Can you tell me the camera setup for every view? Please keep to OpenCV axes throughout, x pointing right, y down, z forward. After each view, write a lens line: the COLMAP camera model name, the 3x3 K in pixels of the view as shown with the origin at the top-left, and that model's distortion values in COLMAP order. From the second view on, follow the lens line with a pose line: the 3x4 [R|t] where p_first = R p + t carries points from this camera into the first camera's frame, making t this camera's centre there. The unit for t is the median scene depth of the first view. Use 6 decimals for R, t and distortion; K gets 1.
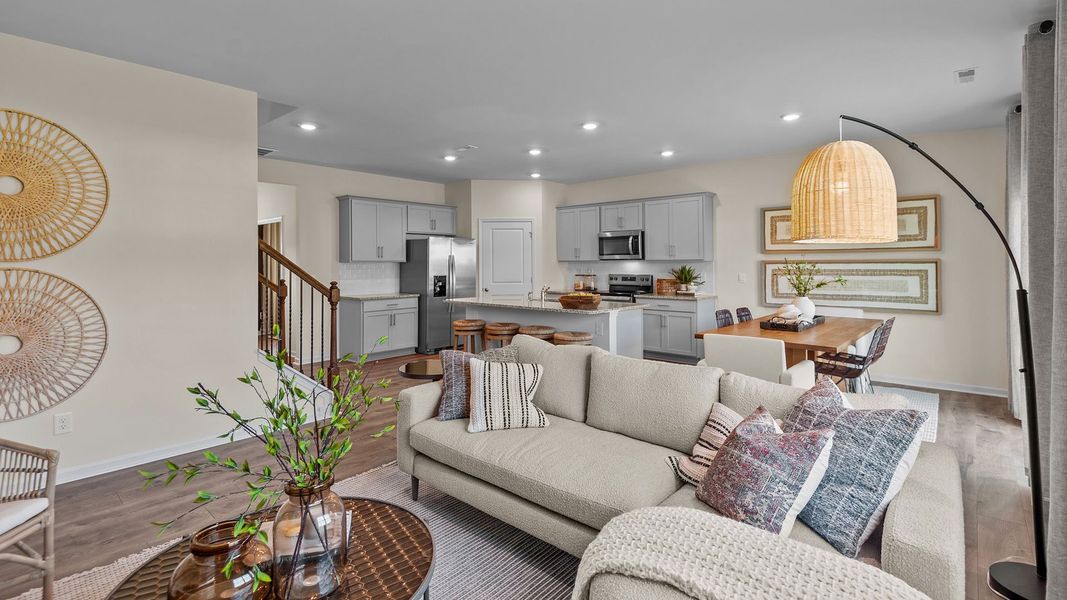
lens RADIAL K [[484.7, 0, 536.3], [0, 484.7, 268.5], [0, 0, 1]] dist [-0.000046, -0.000787]
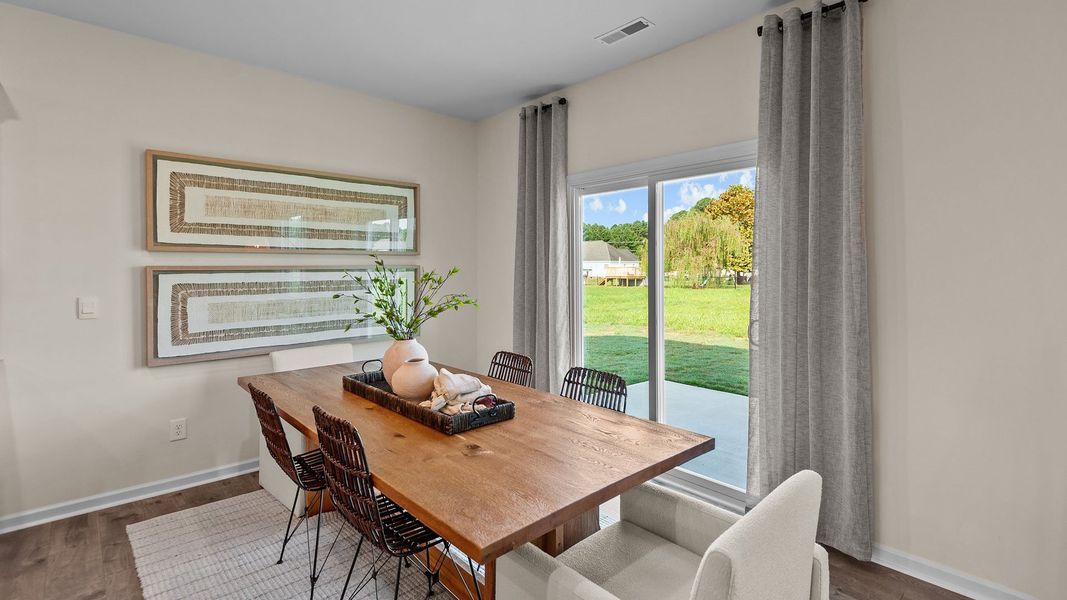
lens RADIAL K [[484.7, 0, 536.3], [0, 484.7, 268.5], [0, 0, 1]] dist [-0.000046, -0.000787]
pose [[0.105887, 0.003335, 0.994373, 0.055500], [0.009962, 0.999941, -0.004414, -0.008426], [-0.994328, 0.010373, 0.105848, 0.593988]]
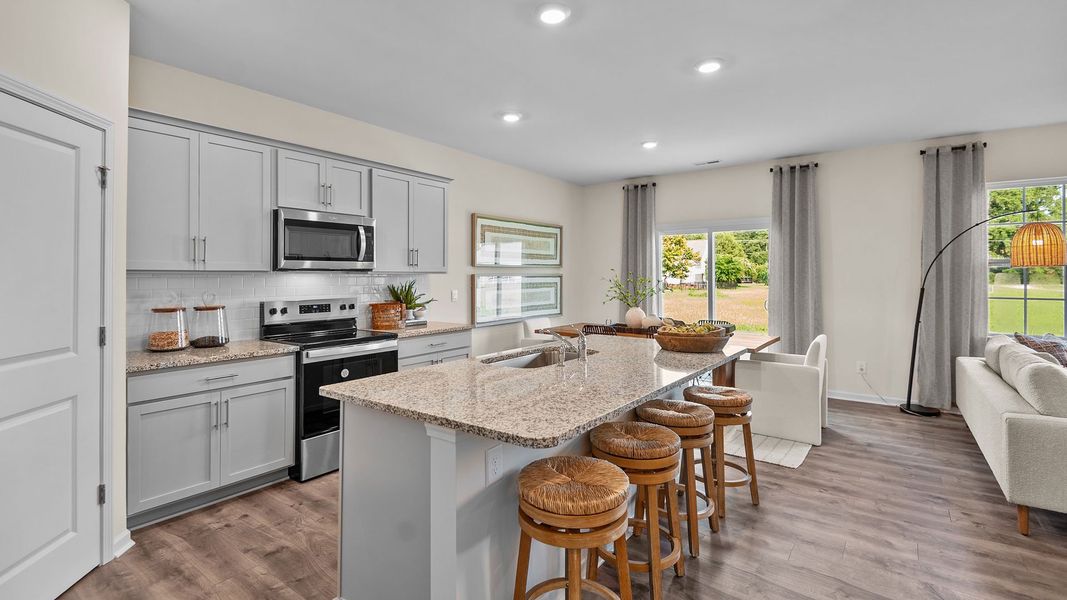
lens RADIAL K [[470.4, 0, 530.6], [0, 470.4, 272.5], [0, 0, 1]] dist [0.000512, -0.000015]
pose [[-0.063763, 0.009322, 0.997922, -0.369940], [0.009701, 0.999915, -0.008721, -0.011180], [-0.997918, 0.009124, -0.063848, 0.955036]]
